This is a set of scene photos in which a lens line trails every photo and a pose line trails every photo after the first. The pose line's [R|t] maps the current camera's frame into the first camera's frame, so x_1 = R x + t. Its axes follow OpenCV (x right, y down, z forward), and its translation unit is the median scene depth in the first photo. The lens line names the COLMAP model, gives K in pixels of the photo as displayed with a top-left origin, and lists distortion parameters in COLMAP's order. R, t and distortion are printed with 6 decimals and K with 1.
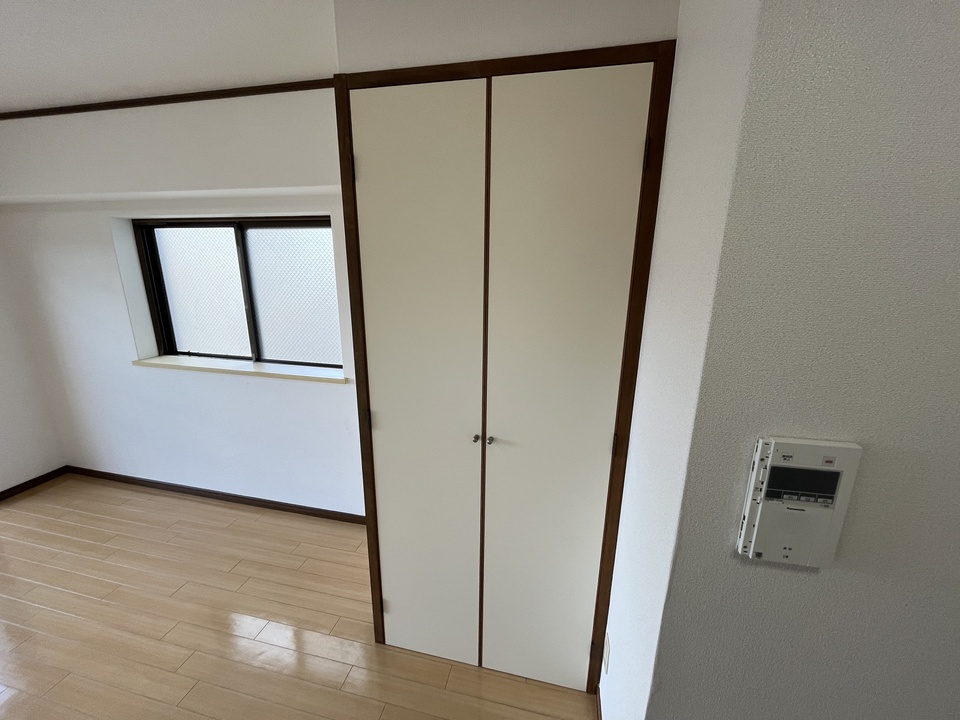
lens RADIAL K [[386.2, 0, 479.1], [0, 386.2, 360.0], [0, 0, 1]] dist [-0.002546, -0.000189]
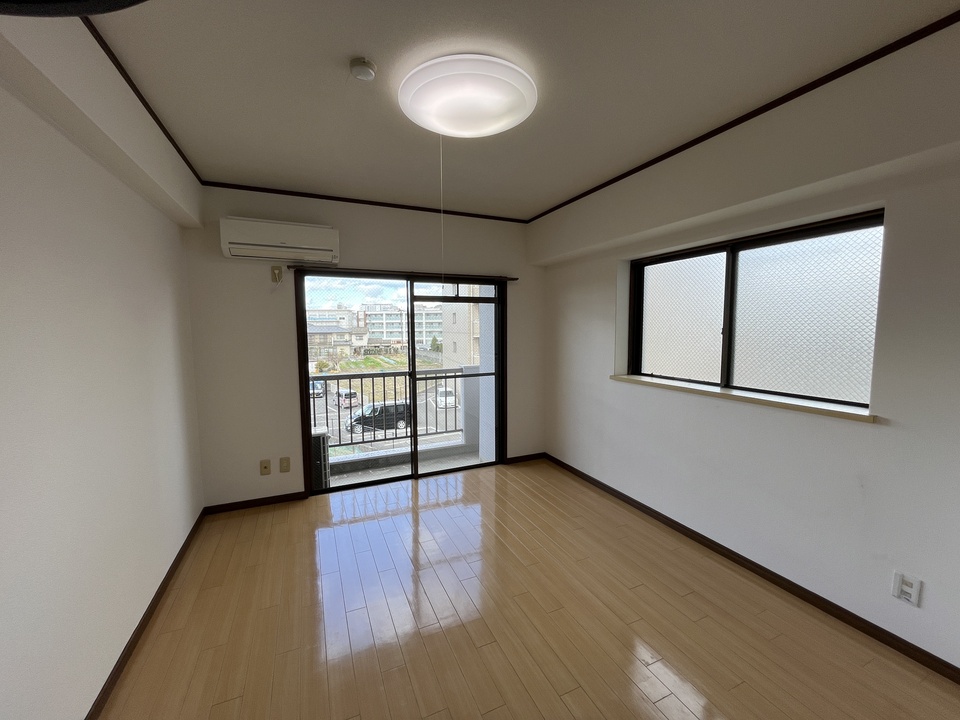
lens RADIAL K [[386.2, 0, 479.1], [0, 386.2, 360.0], [0, 0, 1]] dist [-0.002546, -0.000189]
pose [[0.602585, 0.053332, -0.796271, -0.697759], [-0.186916, 0.979443, -0.075850, 0.453129], [0.775857, 0.194542, 0.600167, -0.177303]]
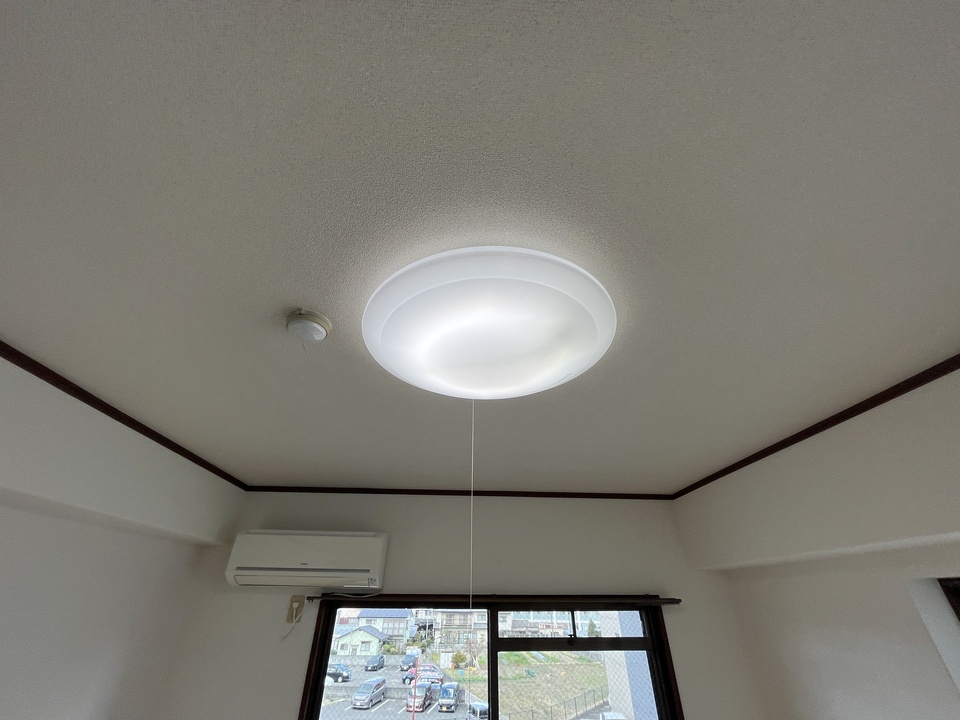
lens RADIAL K [[386.2, 0, 479.1], [0, 386.2, 360.0], [0, 0, 1]] dist [-0.002546, -0.000189]
pose [[0.286963, -0.518407, -0.805547, -1.704473], [-0.241294, 0.774683, -0.584502, -0.448733], [0.927054, 0.362104, 0.097217, 0.765234]]
